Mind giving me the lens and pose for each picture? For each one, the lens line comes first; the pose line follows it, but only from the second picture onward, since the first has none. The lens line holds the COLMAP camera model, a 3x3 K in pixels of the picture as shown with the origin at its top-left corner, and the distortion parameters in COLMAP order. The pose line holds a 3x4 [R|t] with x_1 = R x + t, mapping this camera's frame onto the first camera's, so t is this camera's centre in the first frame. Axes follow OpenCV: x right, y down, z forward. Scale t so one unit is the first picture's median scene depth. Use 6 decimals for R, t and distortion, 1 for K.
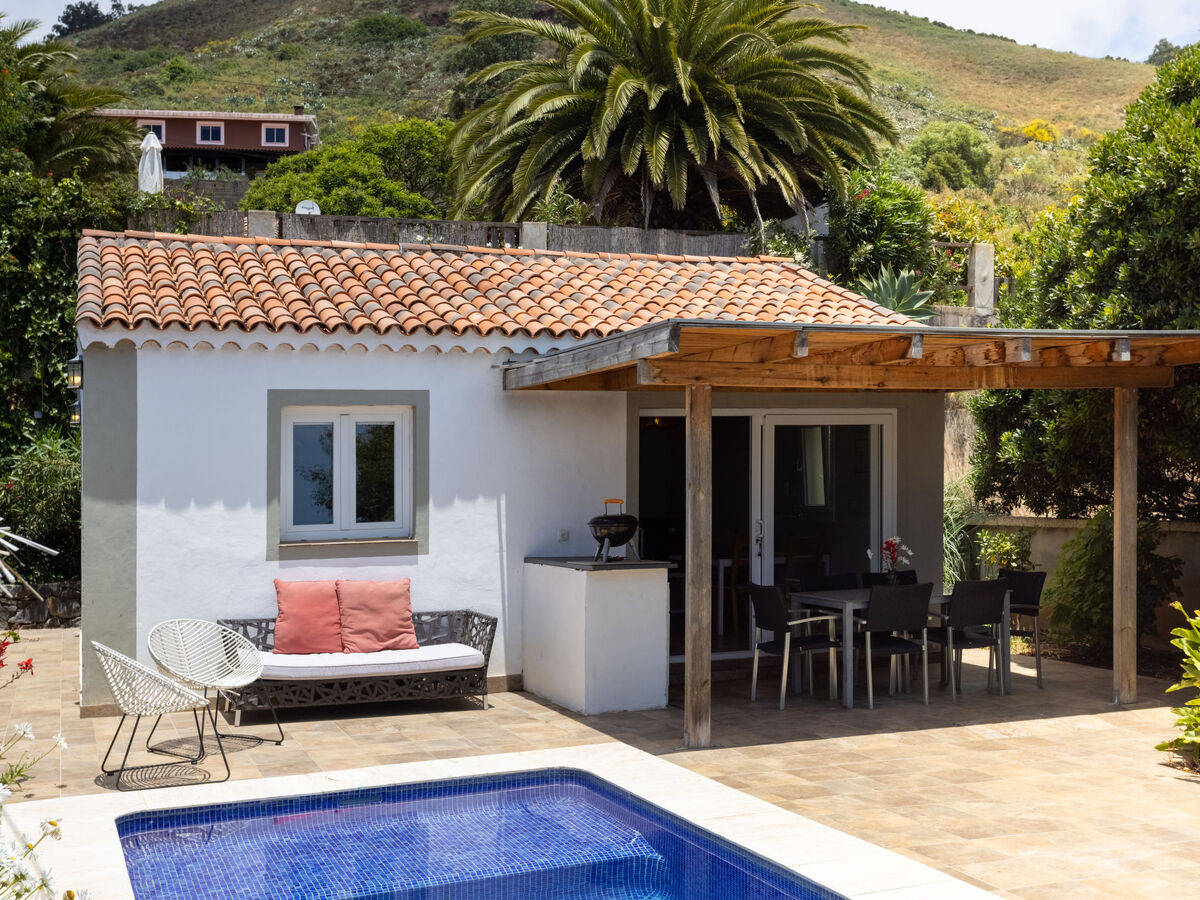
lens RADIAL K [[1345.3, 0, 579.8], [0, 1345.3, 432.4], [0, 0, 1]] dist [0.001434, 0.000000]
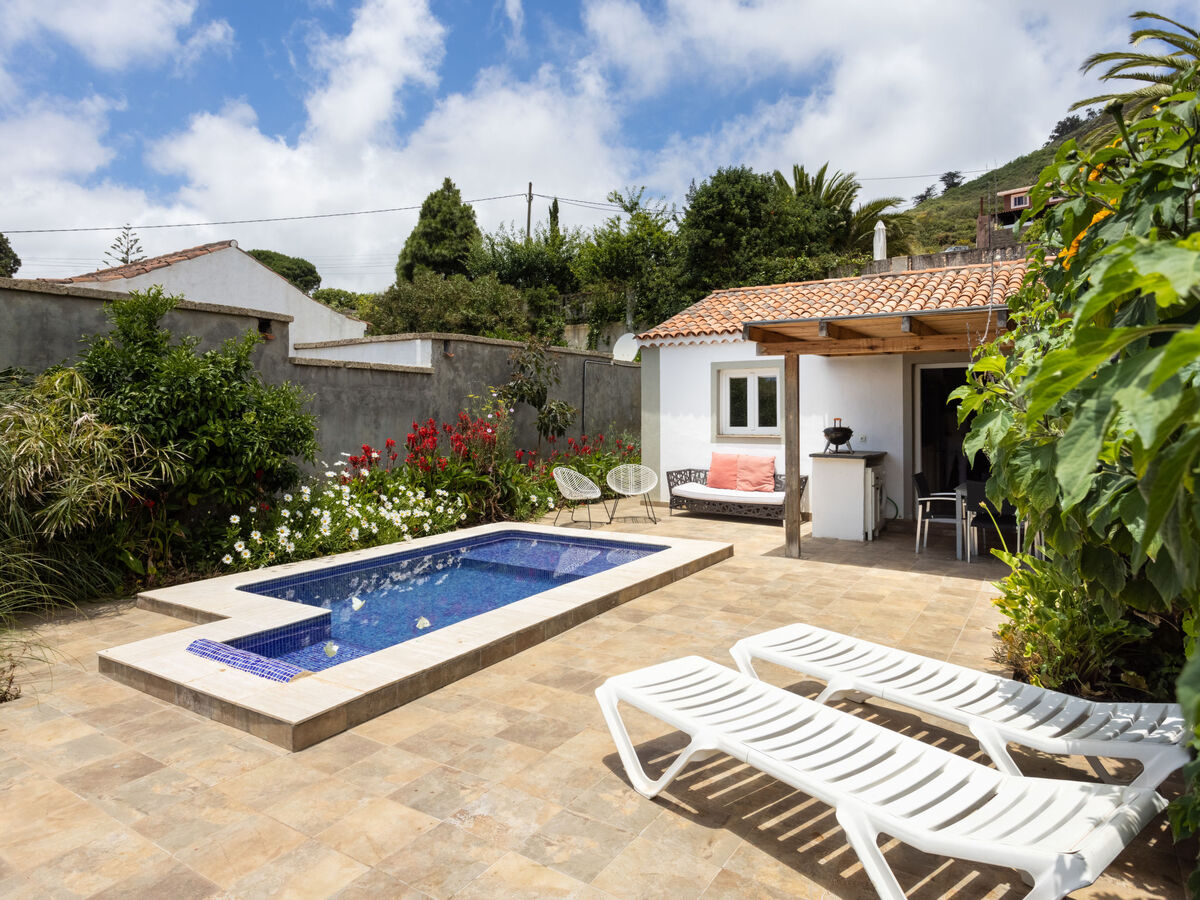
lens RADIAL K [[714.4, 0, 601.7], [0, 714.4, 361.3], [0, 0, 1]] dist [-0.019052, 0.005328]
pose [[0.605466, -0.038213, -0.794953, 0.545735], [0.022411, 0.999269, -0.030965, -0.002557], [0.795555, 0.000933, 0.605880, 0.169489]]
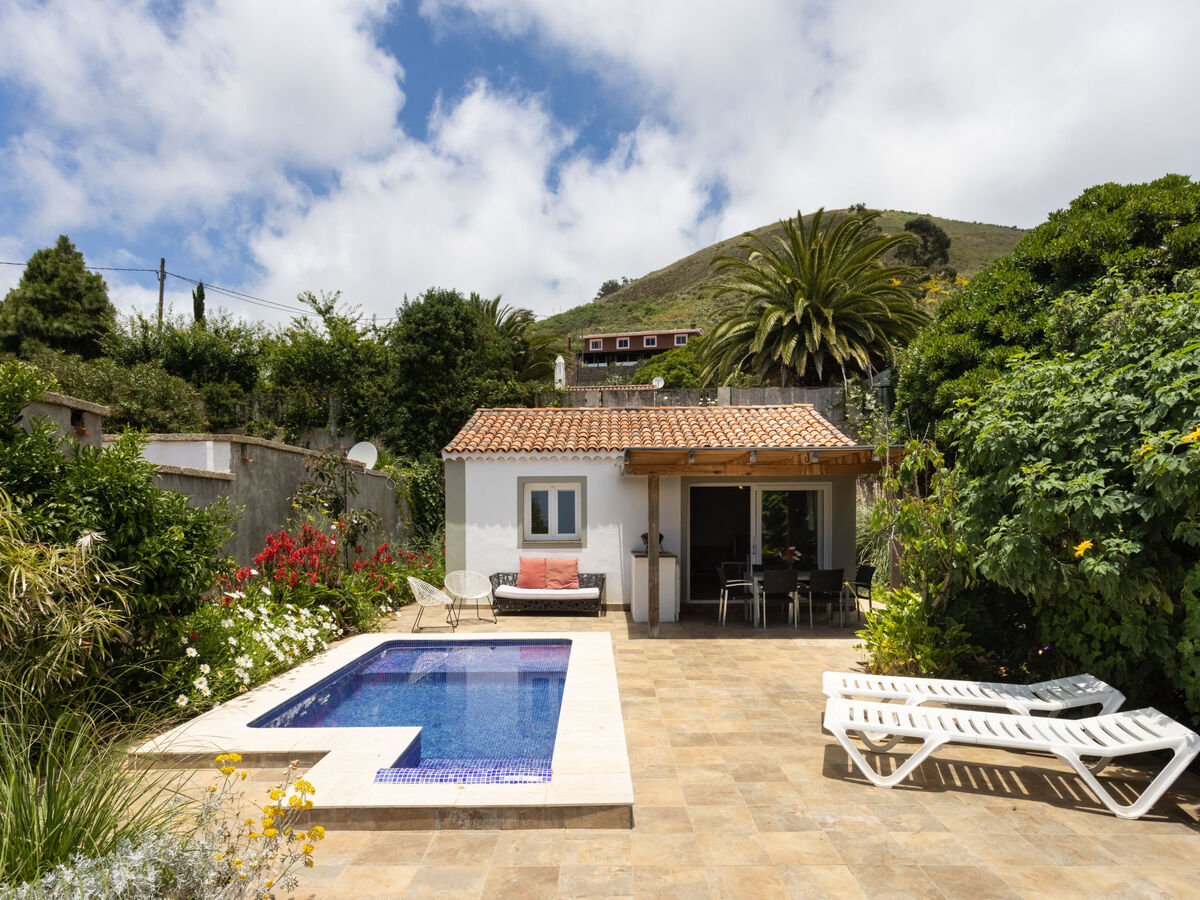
lens RADIAL K [[678.3, 0, 591.4], [0, 678.3, 485.7], [0, 0, 1]] dist [-0.005894, 0.007941]
pose [[0.931776, -0.002936, -0.363023, 0.315680], [0.002942, 0.999996, -0.000537, -0.014128], [0.363023, -0.000568, 0.931780, -0.069347]]
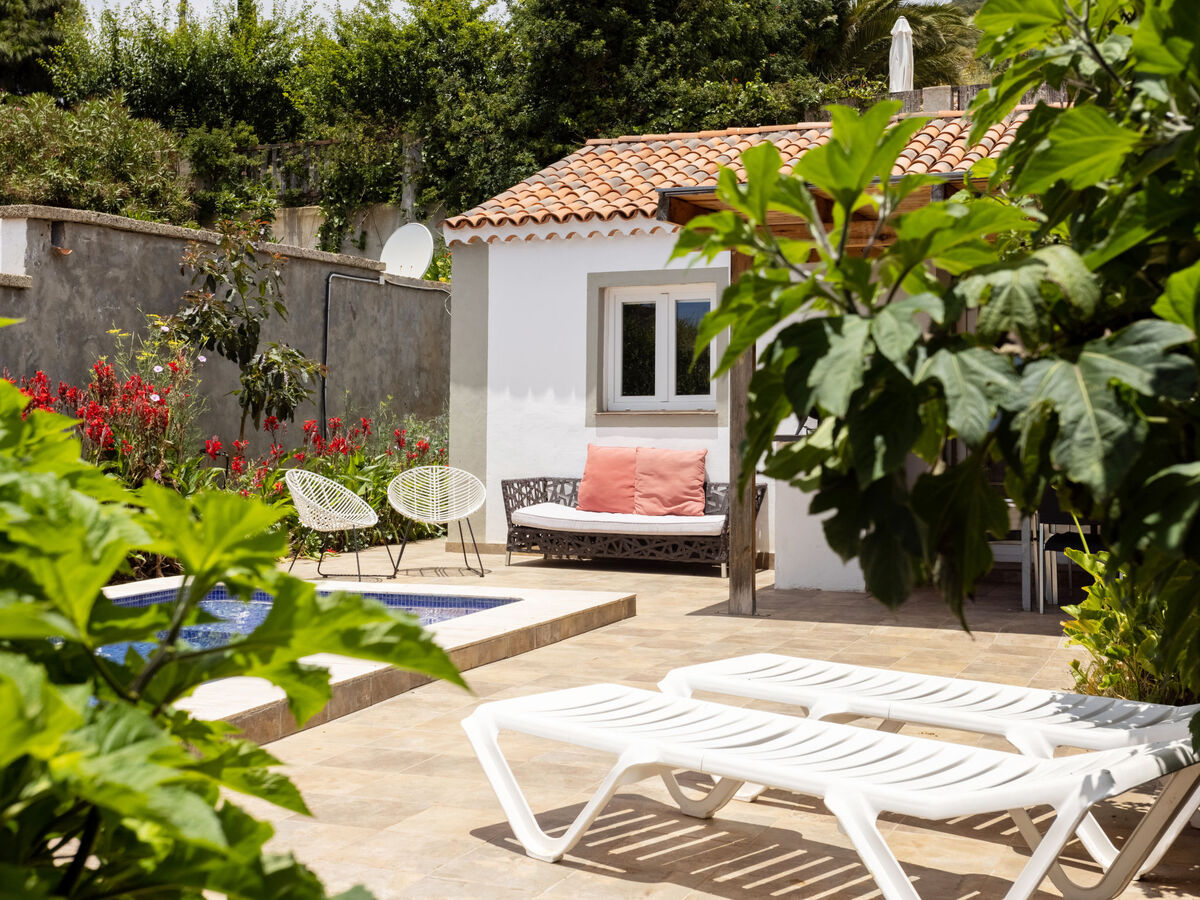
lens RADIAL K [[1537.6, 0, 575.3], [0, 1537.6, 267.9], [0, 0, 1]] dist [0.014152, 0.000000]
pose [[0.726804, -0.044856, -0.685379, 0.613733], [0.015093, 0.998667, -0.049354, 0.025574], [0.686679, 0.025526, 0.726512, 0.064691]]
